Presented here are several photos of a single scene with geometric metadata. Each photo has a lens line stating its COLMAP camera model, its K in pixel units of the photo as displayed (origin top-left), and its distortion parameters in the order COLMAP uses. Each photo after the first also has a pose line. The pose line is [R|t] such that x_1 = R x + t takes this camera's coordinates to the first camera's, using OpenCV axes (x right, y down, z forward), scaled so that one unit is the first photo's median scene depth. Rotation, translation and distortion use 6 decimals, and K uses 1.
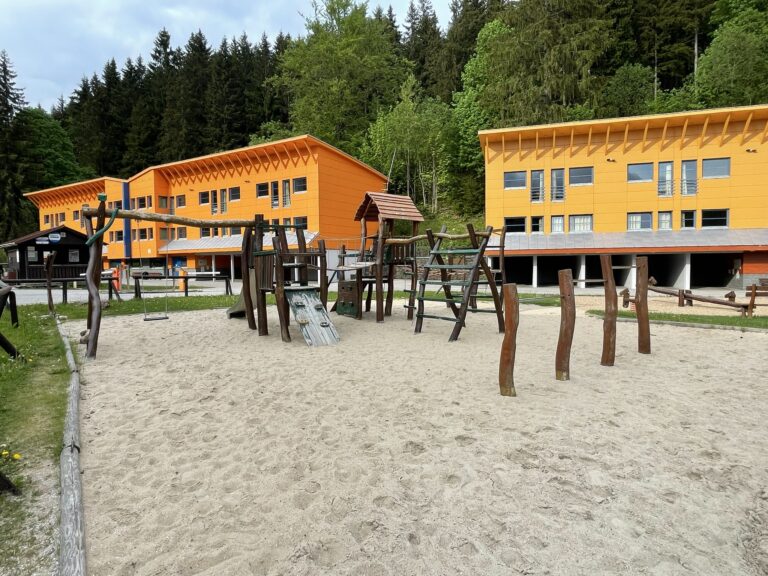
lens RADIAL K [[465.9, 0, 384.0], [0, 465.9, 288.0], [0, 0, 1]] dist [-0.003118, -0.001243]
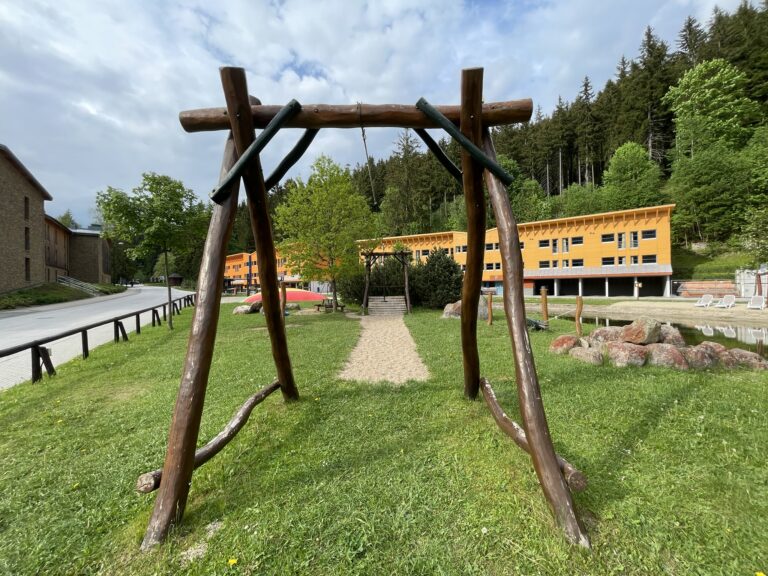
lens RADIAL K [[310.8, 0, 384.0], [0, 310.8, 288.0], [0, 0, 1]] dist [-0.000888, -0.000174]
pose [[0.986563, -0.002791, -0.163355, 0.488038], [-0.004792, 0.998930, -0.046007, 0.034475], [0.163308, 0.046172, 0.985494, -0.607767]]
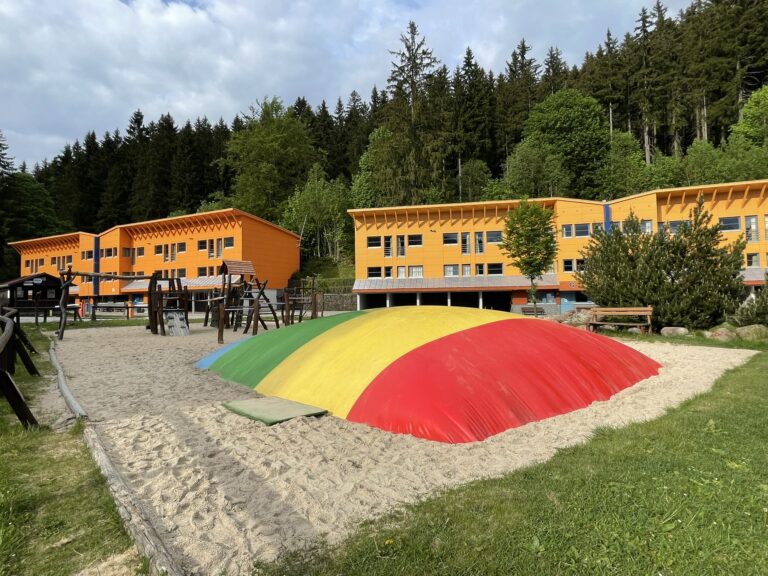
lens RADIAL K [[408.1, 0, 384.0], [0, 408.1, 288.0], [0, 0, 1]] dist [-0.002337, 0.000362]
pose [[0.994780, -0.000092, 0.102040, 0.128046], [0.008384, 0.996692, -0.080834, 0.013428], [-0.101695, 0.081268, 0.991491, -0.198986]]
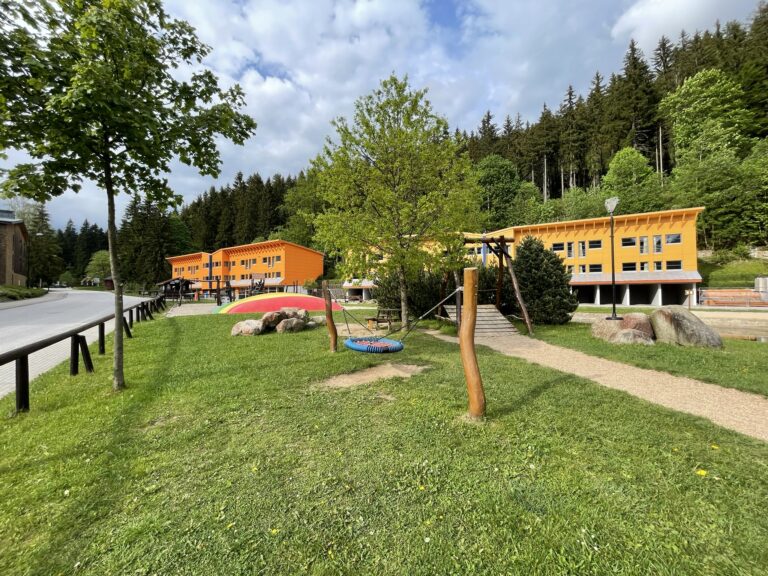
lens RADIAL K [[310.8, 0, 384.0], [0, 310.8, 288.0], [0, 0, 1]] dist [-0.000888, -0.000174]
pose [[0.999314, 0.003596, -0.036873, 0.348925], [-0.006127, 0.997613, -0.068782, 0.030467], [0.036537, 0.068961, 0.996950, -0.468949]]
